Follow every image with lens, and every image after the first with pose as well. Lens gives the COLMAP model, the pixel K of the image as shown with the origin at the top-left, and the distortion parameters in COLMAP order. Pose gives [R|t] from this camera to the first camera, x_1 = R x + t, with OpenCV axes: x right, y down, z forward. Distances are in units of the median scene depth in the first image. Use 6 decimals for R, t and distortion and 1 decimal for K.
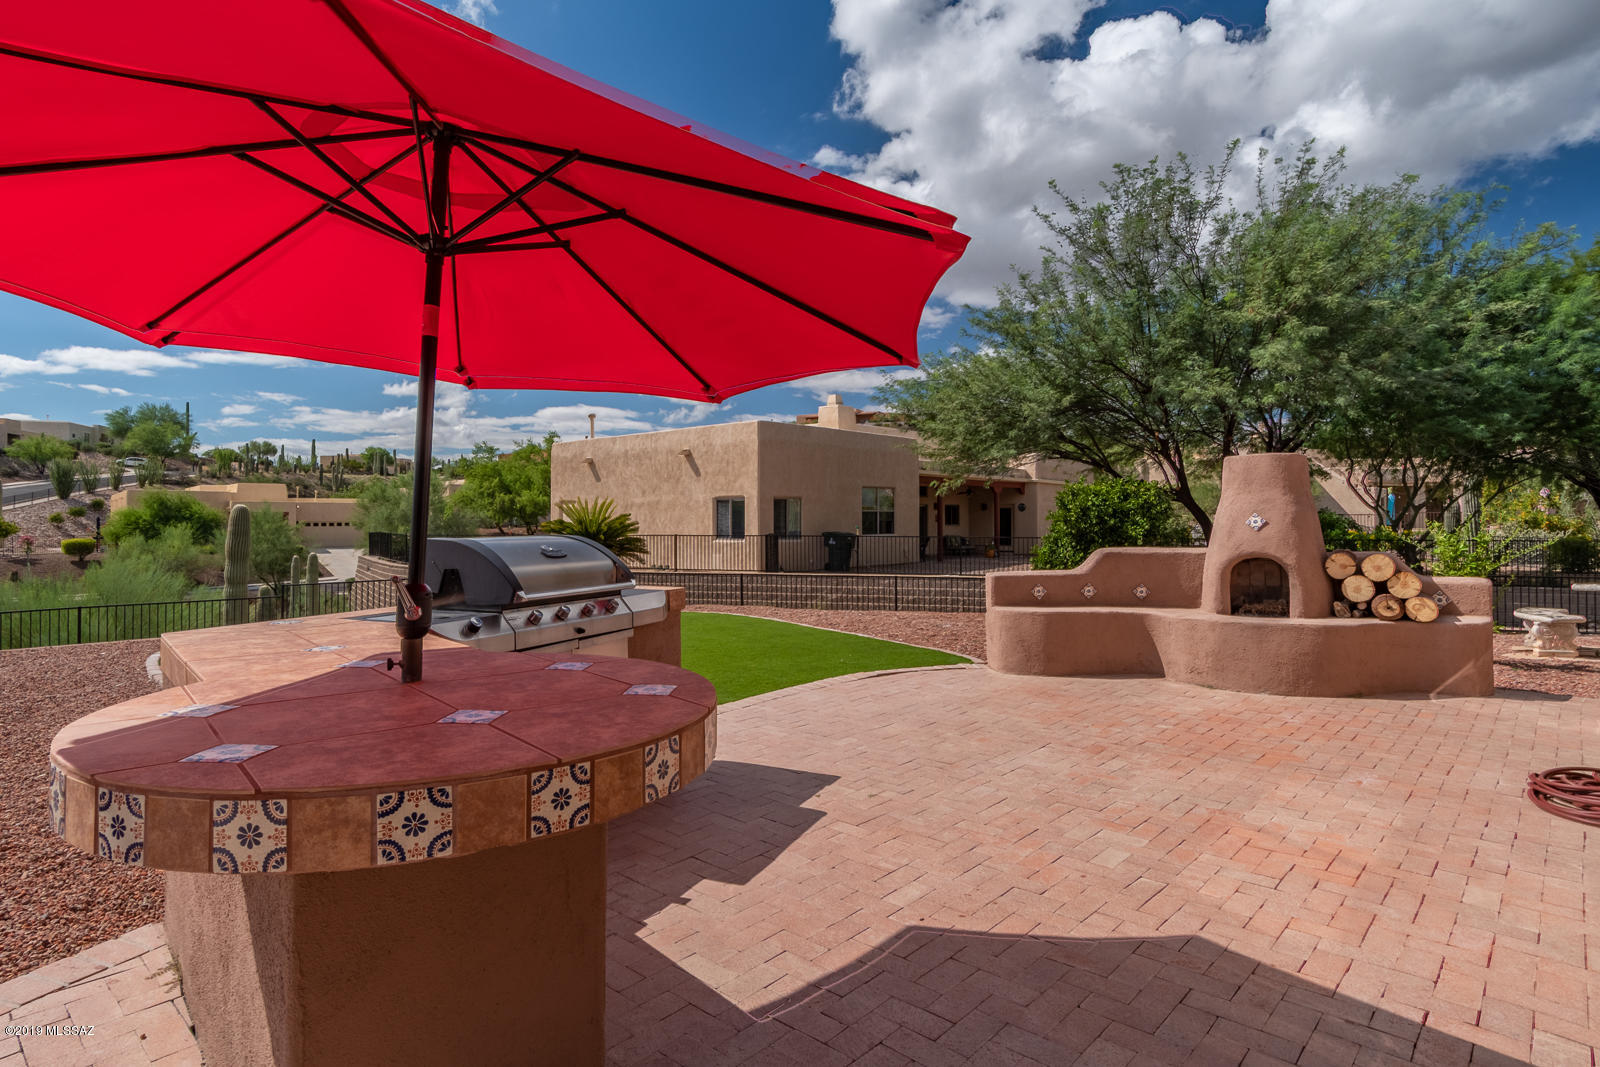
lens RADIAL K [[822.3, 0, 791.3], [0, 822.3, 525.2], [0, 0, 1]] dist [-0.014857, -0.000555]
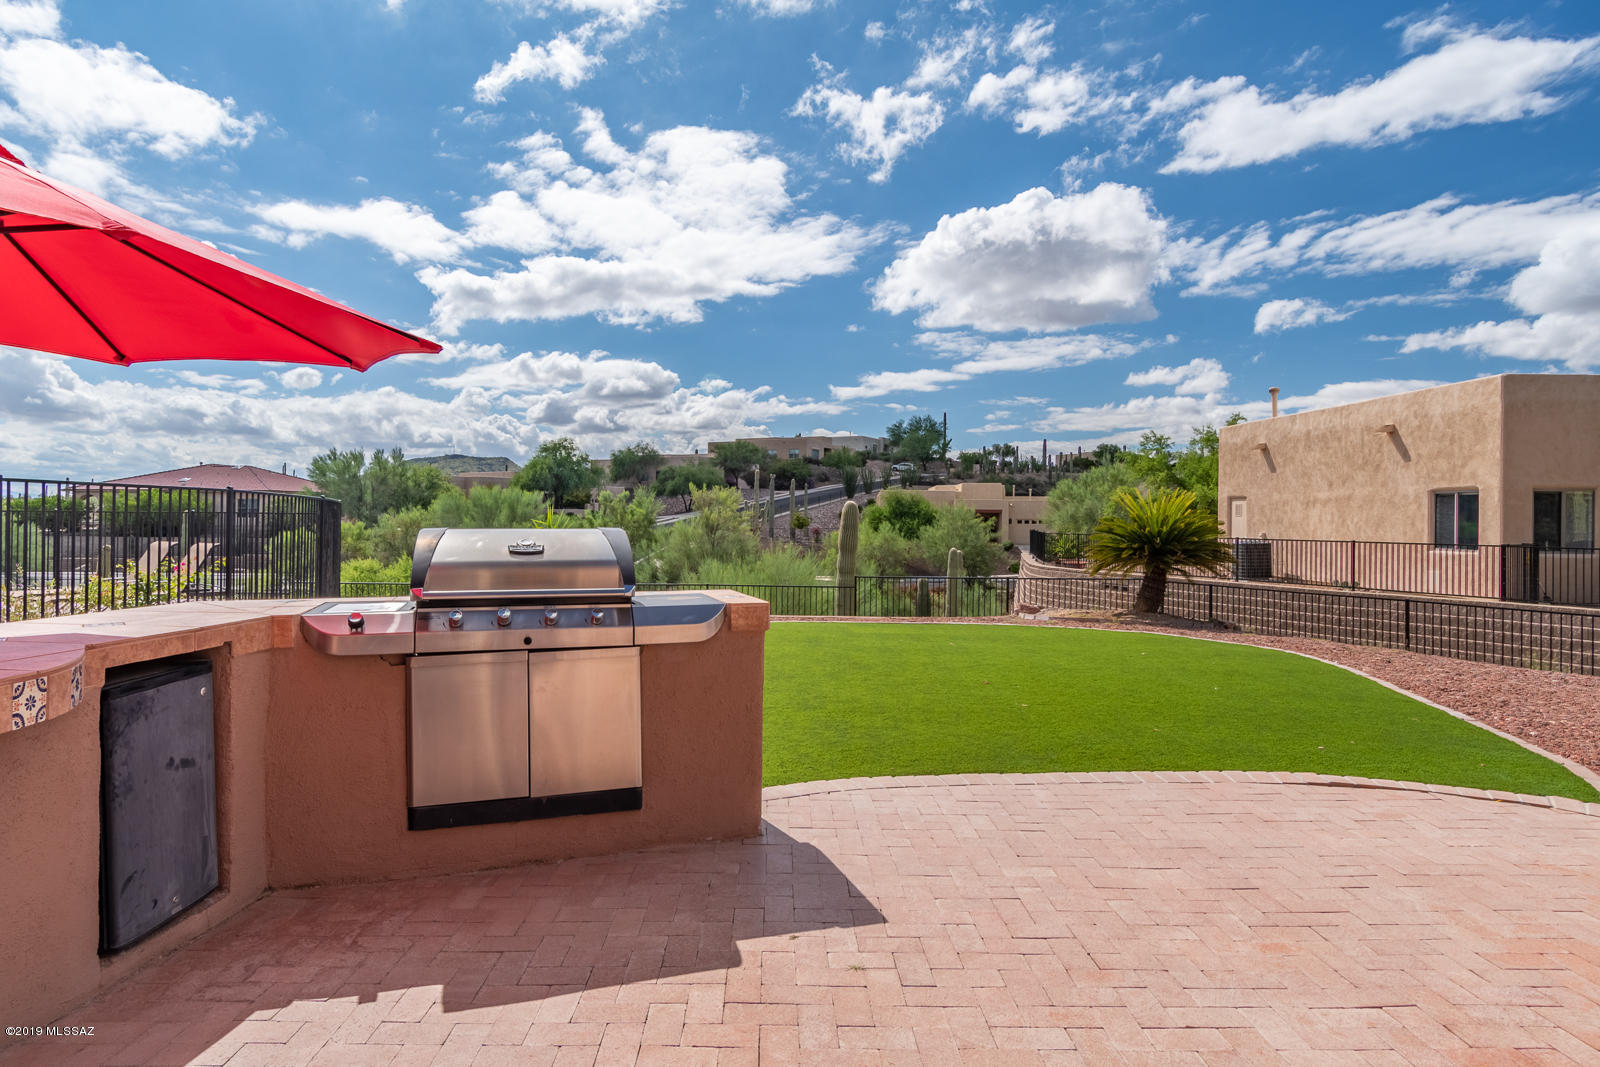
lens RADIAL K [[887.1, 0, 798.4], [0, 887.1, 515.5], [0, 0, 1]] dist [0.002676, -0.000636]
pose [[0.687196, 0.007732, -0.726431, 0.082509], [-0.015430, 0.999873, -0.003954, -0.000424], [0.726308, 0.013926, 0.687228, 0.077203]]
